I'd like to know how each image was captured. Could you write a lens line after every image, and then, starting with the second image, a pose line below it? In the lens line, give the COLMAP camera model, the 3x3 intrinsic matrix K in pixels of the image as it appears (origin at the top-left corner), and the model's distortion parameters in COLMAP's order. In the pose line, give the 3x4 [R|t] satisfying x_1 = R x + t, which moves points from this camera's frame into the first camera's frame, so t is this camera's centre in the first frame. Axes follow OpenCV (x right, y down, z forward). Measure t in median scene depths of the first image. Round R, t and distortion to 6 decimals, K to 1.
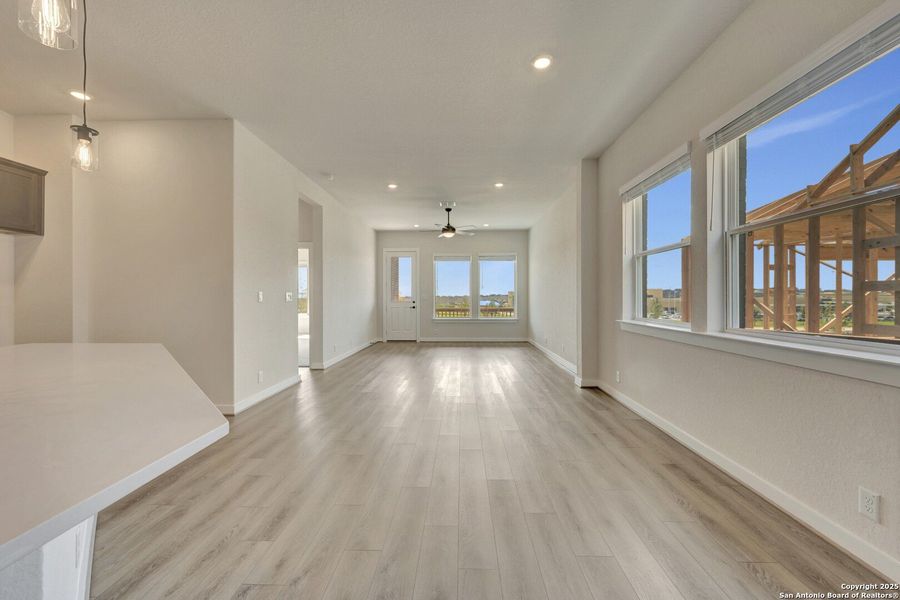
lens RADIAL K [[356.5, 0, 449.3], [0, 356.5, 302.3], [0, 0, 1]] dist [0.007720, 0.000142]
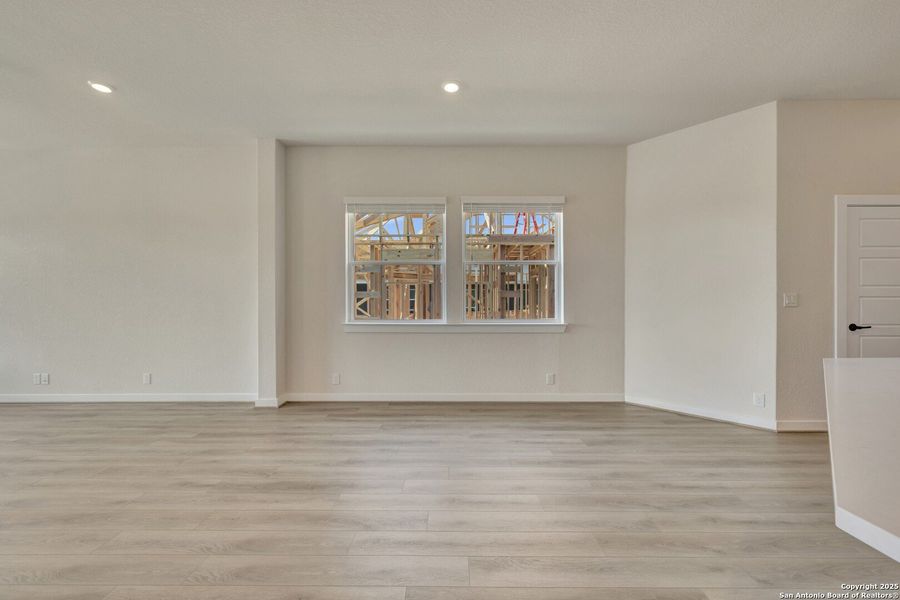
lens RADIAL K [[356.5, 0, 449.3], [0, 356.5, 302.3], [0, 0, 1]] dist [0.007720, 0.000142]
pose [[-0.022223, -0.011586, 0.999686, -0.242807], [0.014706, 0.999821, 0.011915, -0.009532], [-0.999645, 0.014966, -0.022049, 0.292414]]
